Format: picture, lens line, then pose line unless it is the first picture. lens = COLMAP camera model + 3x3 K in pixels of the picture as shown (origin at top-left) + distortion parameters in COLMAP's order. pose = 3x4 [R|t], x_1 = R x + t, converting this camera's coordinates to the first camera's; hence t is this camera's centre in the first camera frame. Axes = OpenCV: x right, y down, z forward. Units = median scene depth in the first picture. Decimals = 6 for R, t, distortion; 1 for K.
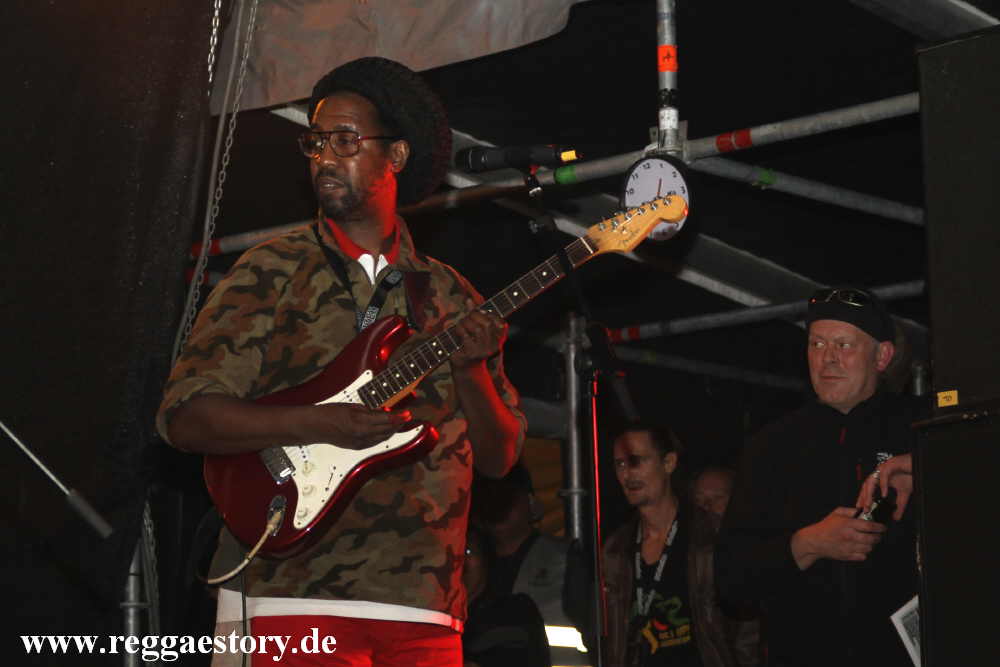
lens RADIAL K [[2203.9, 0, 500.0], [0, 2203.9, 333.5], [0, 0, 1]] dist [-0.045232, -0.047774]
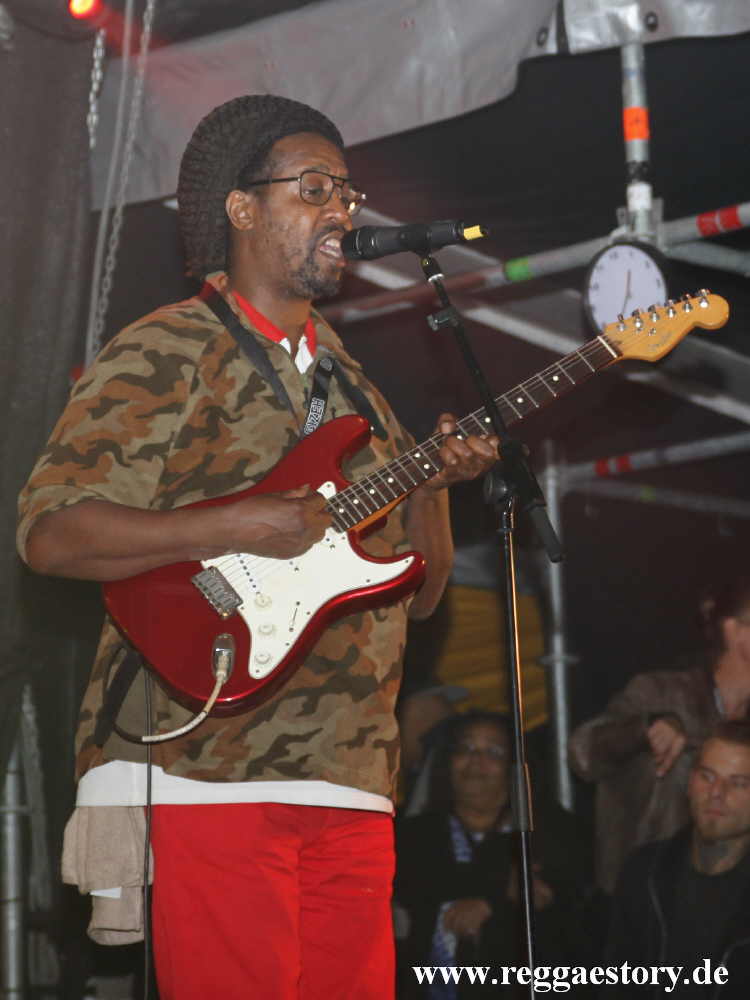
lens RADIAL K [[2298.6, 0, 375.0], [0, 2298.6, 500.0], [0, 0, 1]] dist [-1.034770, 15.354170]
pose [[0.999553, -0.029764, -0.002740, -0.024985], [0.029747, 0.999540, -0.005942, 0.019557], [0.002916, 0.005858, 0.999979, 0.144886]]
